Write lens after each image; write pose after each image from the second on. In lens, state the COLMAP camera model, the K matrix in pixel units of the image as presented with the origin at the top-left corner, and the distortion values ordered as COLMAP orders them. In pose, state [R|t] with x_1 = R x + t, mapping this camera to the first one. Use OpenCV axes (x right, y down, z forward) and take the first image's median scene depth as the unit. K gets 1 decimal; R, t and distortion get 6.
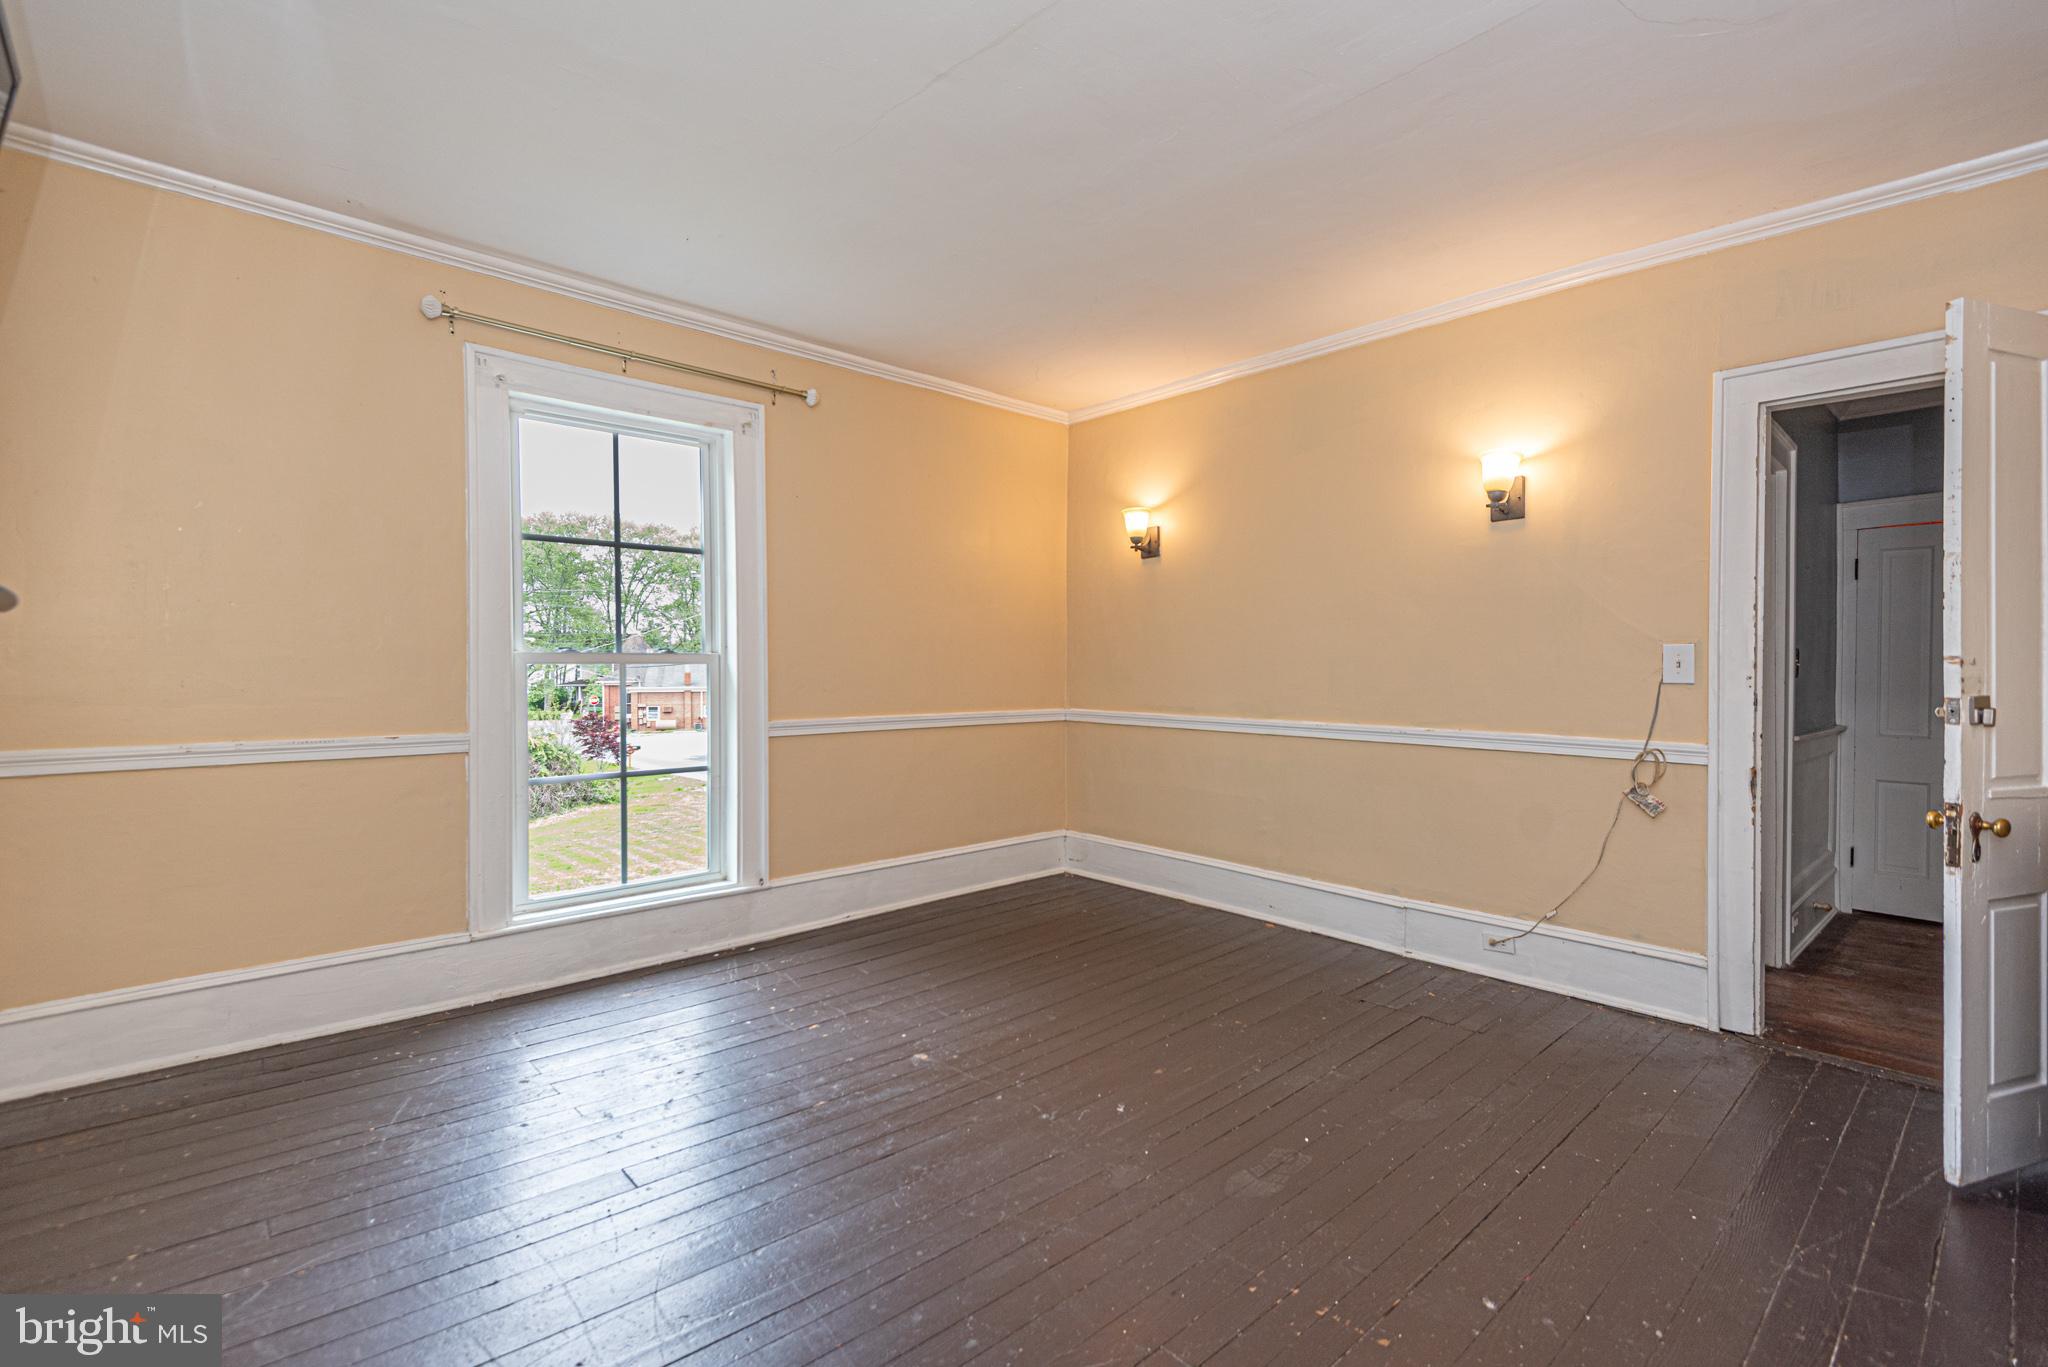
lens RADIAL K [[962.7, 0, 1021.5], [0, 962.7, 678.0], [0, 0, 1]] dist [0.045758, -0.022537]
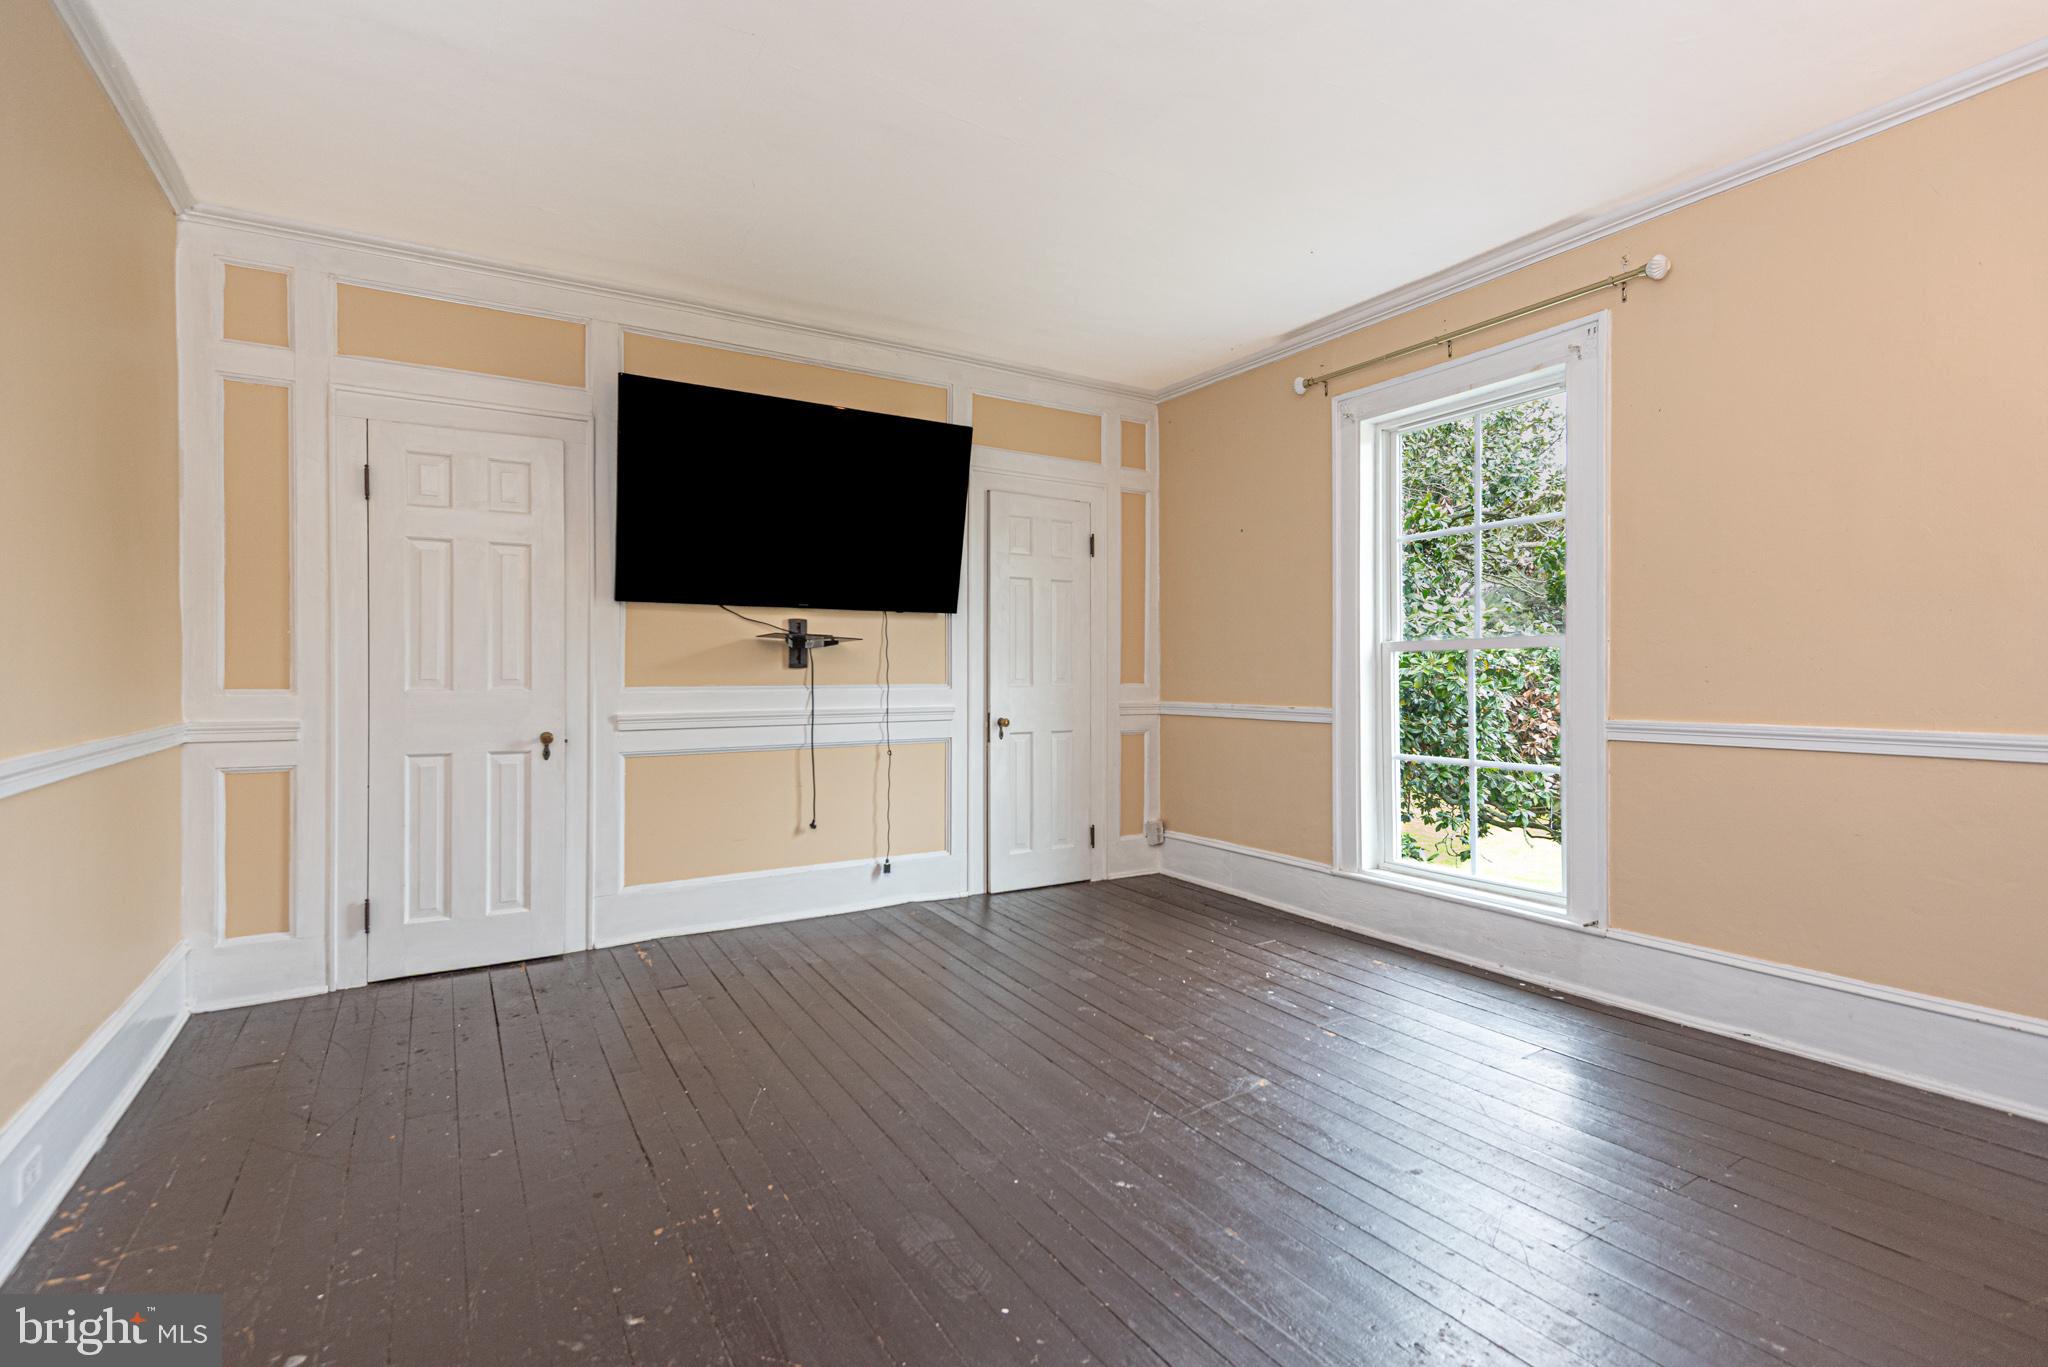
lens RADIAL K [[962.7, 0, 1021.5], [0, 962.7, 678.0], [0, 0, 1]] dist [0.045758, -0.022537]
pose [[-0.220383, 0.002365, -0.975411, 0.664449], [-0.008690, 0.999953, 0.004388, 0.014200], [0.975375, 0.009444, -0.220352, 0.796981]]
